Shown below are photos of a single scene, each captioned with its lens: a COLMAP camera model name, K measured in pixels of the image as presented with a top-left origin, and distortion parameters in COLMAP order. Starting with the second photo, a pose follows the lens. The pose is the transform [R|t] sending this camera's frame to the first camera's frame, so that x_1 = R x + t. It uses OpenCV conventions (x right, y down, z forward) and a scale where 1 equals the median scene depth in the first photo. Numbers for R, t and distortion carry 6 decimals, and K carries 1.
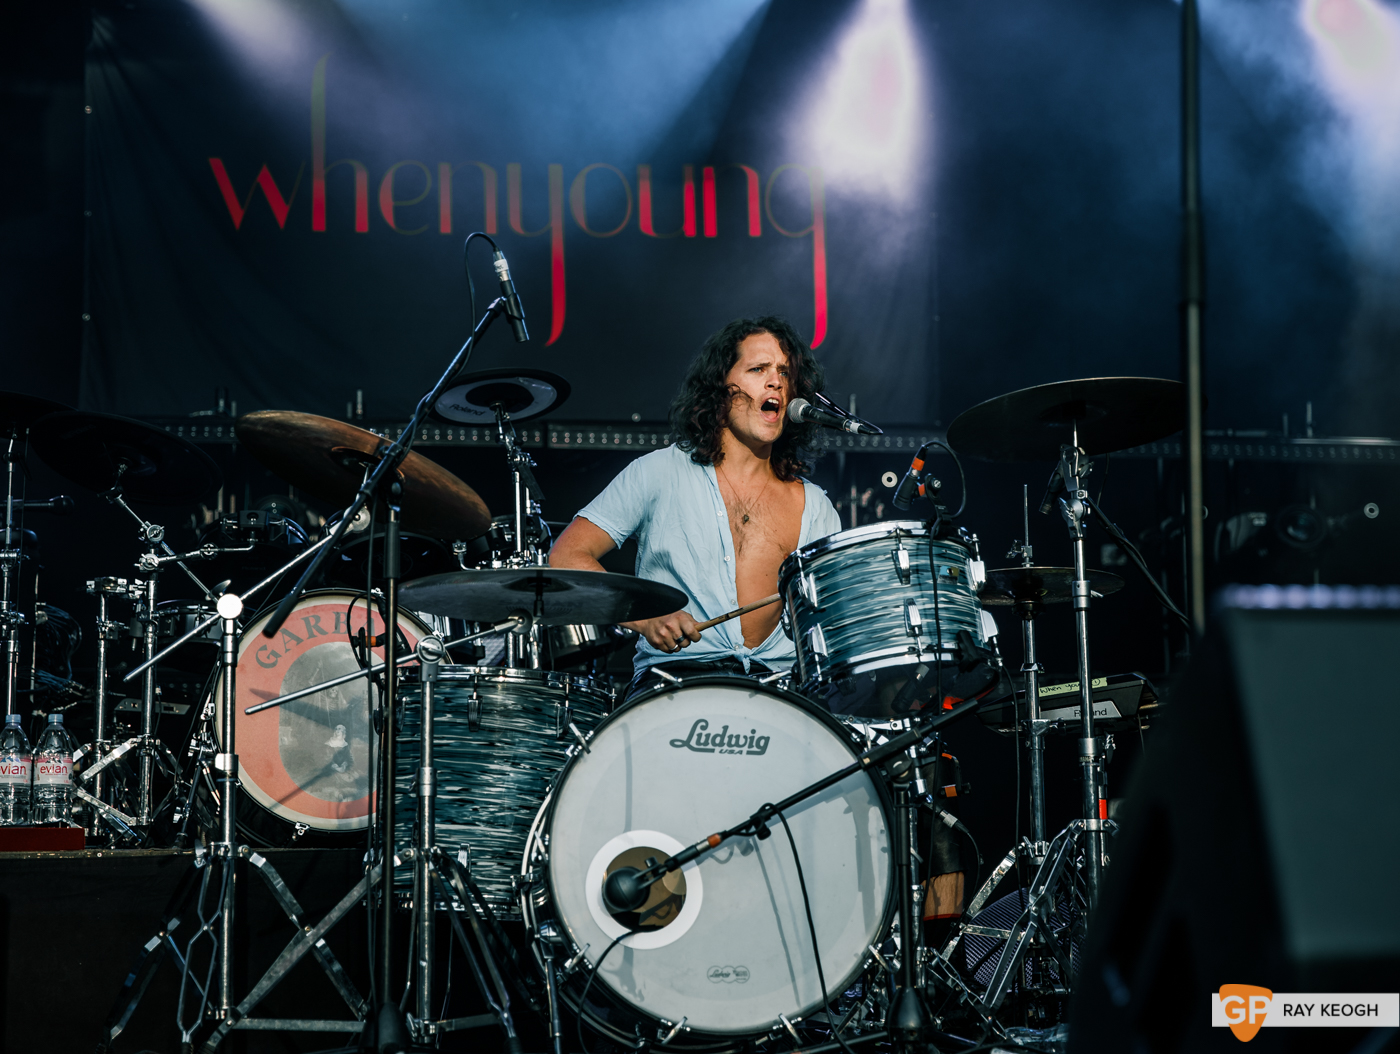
lens RADIAL K [[2429.7, 0, 673.4], [0, 2429.7, 545.2], [0, 0, 1]] dist [0.171717, 0.000000]
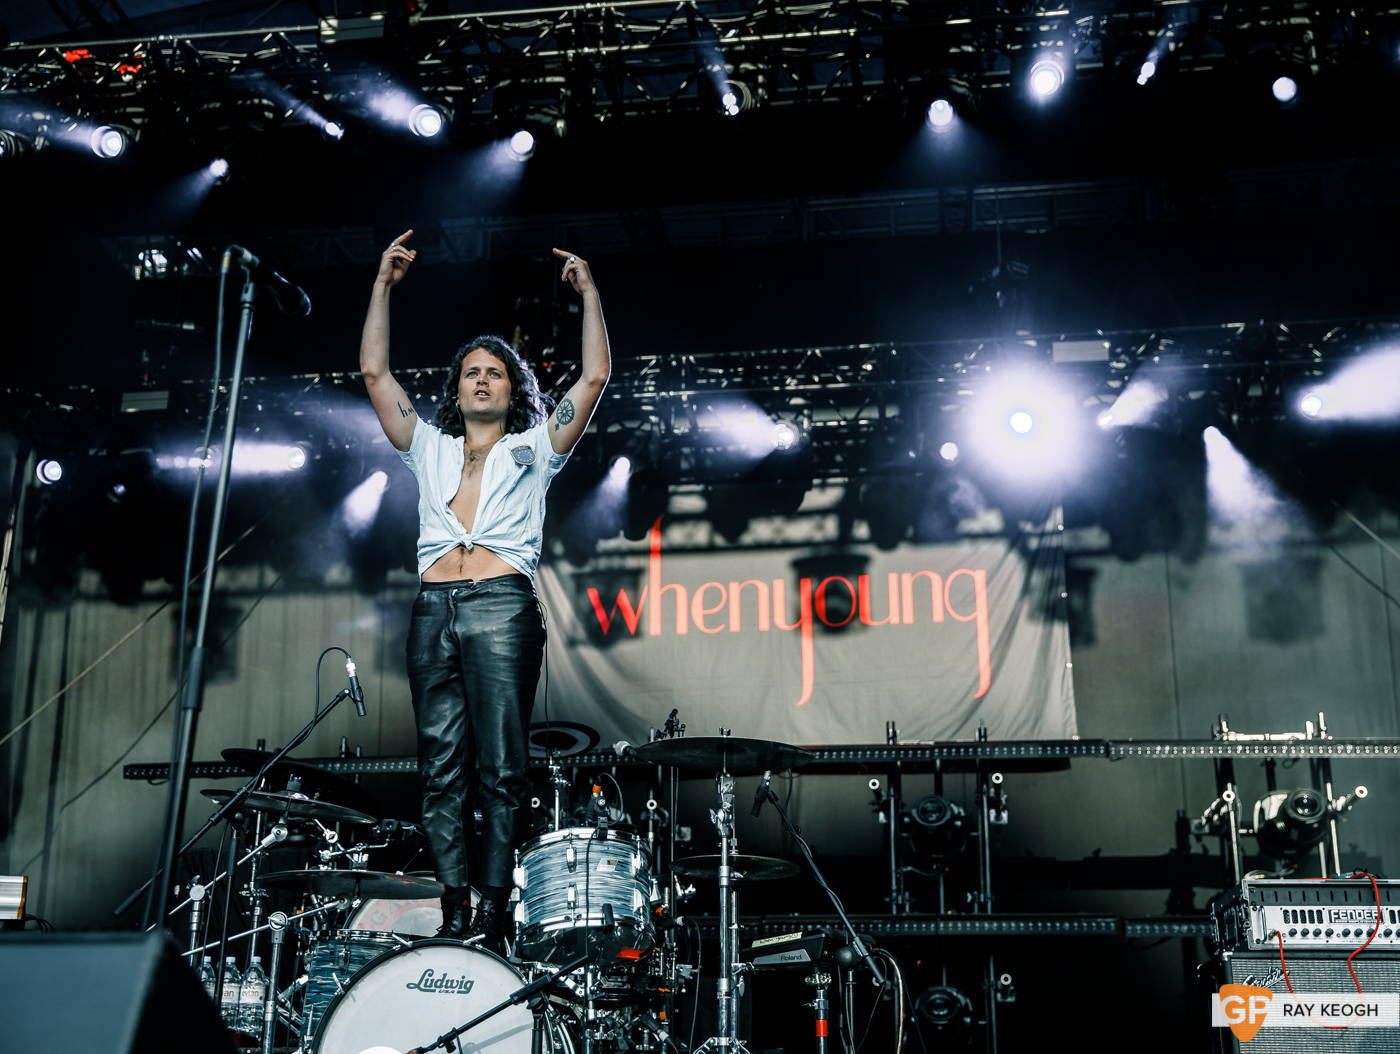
lens RADIAL K [[1531.3, 0, 652.5], [0, 1531.3, 544.4], [0, 0, 1]] dist [0.094320, 0.000000]
pose [[0.974917, -0.060470, -0.214196, 0.343486], [0.021270, 0.983292, -0.180788, -0.009628], [0.221549, 0.171697, 0.959915, 0.070534]]
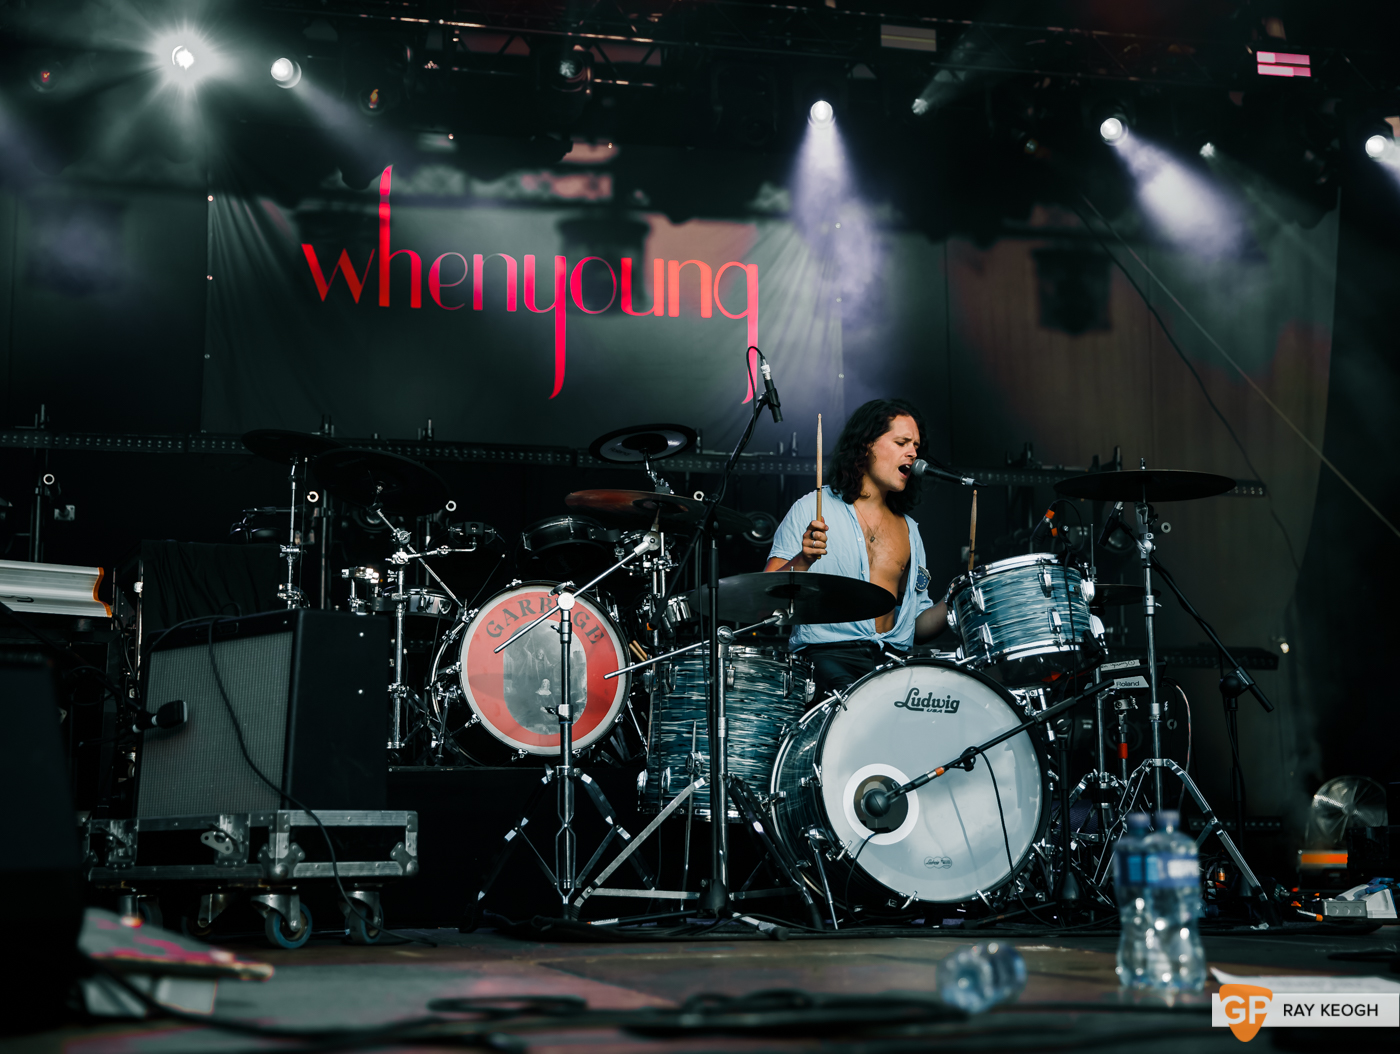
lens RADIAL K [[1874.3, 0, 704.4], [0, 1874.3, 490.6], [0, 0, 1]] dist [-0.001167, 0.000000]
pose [[0.996930, 0.024651, 0.074314, -0.188609], [-0.023044, 0.999483, -0.022413, -0.017353], [-0.074828, 0.020631, 0.996983, -0.104973]]
